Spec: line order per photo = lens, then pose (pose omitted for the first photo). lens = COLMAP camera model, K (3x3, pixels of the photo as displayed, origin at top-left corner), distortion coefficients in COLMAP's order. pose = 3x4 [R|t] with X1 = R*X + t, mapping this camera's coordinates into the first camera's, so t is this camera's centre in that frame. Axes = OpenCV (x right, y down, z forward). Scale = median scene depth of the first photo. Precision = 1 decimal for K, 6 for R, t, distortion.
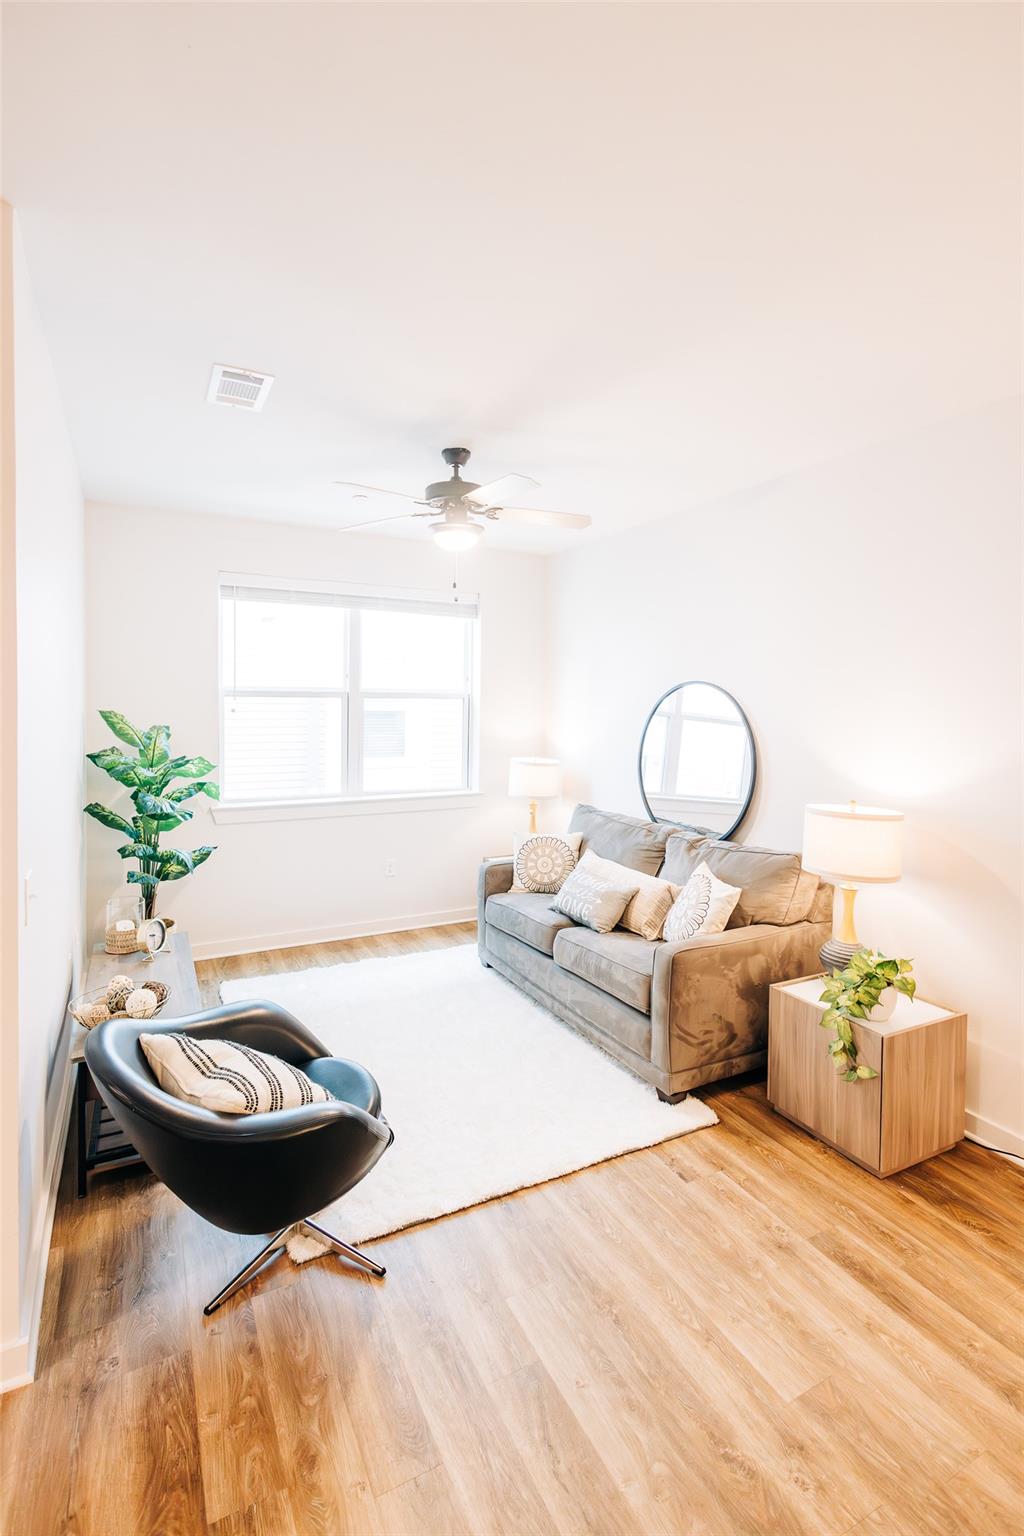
lens RADIAL K [[714.1, 0, 508.6], [0, 714.1, 716.2], [0, 0, 1]] dist [0.002226, -0.000506]
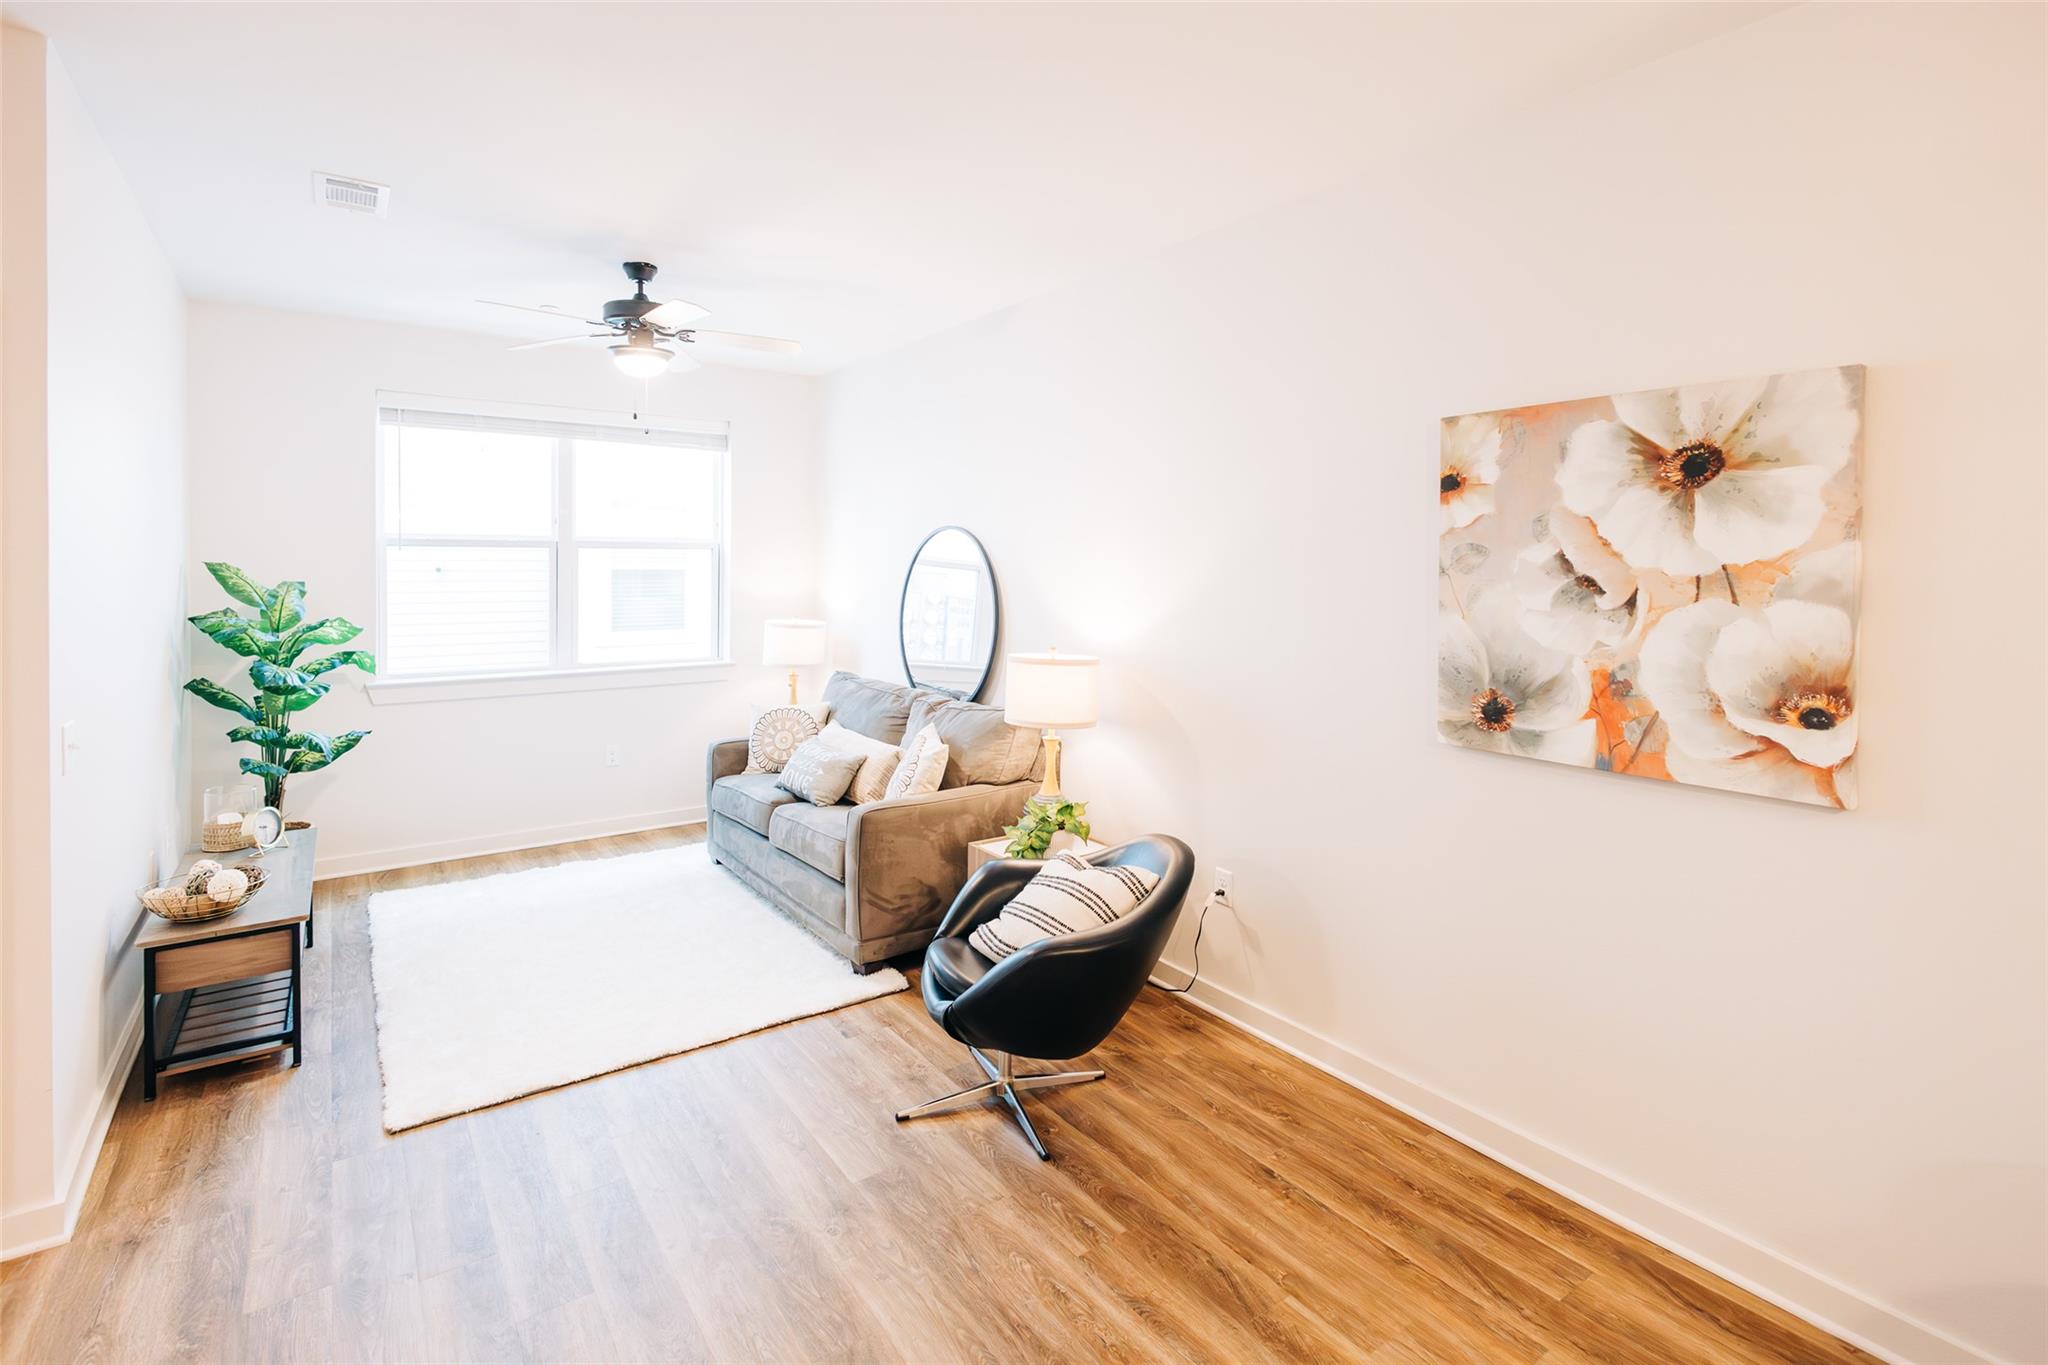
lens RADIAL K [[968.2, 0, 1023.7], [0, 968.2, 571.5], [0, 0, 1]] dist [0.001220, -0.000513]
pose [[0.990075, -0.006127, 0.140408, 0.204107], [0.007491, 0.999930, -0.009193, 0.021484], [-0.140342, 0.010154, 0.990051, -0.228446]]
